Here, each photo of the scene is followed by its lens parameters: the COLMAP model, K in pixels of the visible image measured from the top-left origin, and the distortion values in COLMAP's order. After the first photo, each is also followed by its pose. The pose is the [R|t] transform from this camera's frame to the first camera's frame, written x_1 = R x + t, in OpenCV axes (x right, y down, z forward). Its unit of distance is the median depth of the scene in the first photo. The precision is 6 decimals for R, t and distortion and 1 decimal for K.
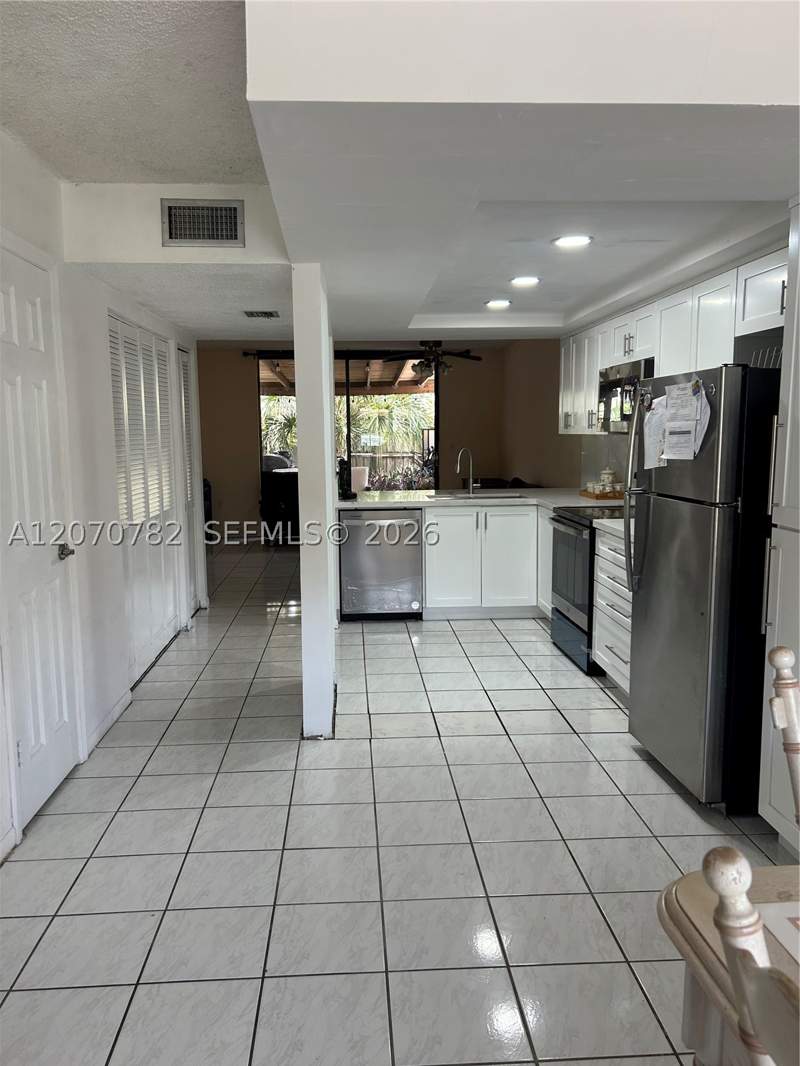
lens RADIAL K [[802.8, 0, 391.0], [0, 802.8, 531.4], [0, 0, 1]] dist [0.056970, -0.101427]
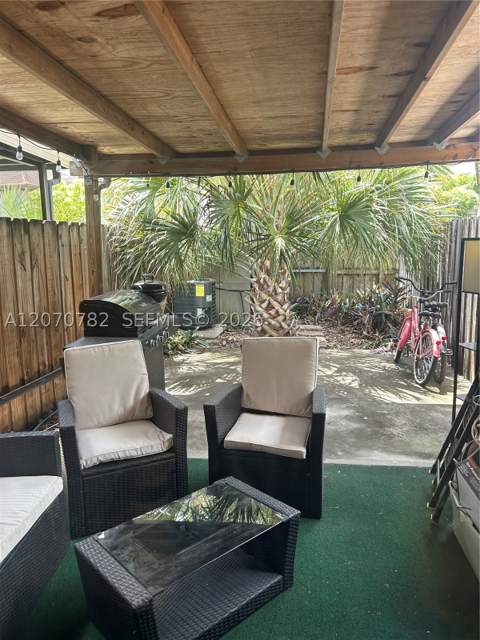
lens RADIAL K [[482.0, 0, 242.9], [0, 482.0, 320.8], [0, 0, 1]] dist [0.066806, -0.080060]
pose [[0.983374, 0.029961, -0.179102, -0.064911], [-0.022496, 0.998797, 0.043569, -0.272068], [0.180192, -0.038815, 0.982865, 2.124562]]
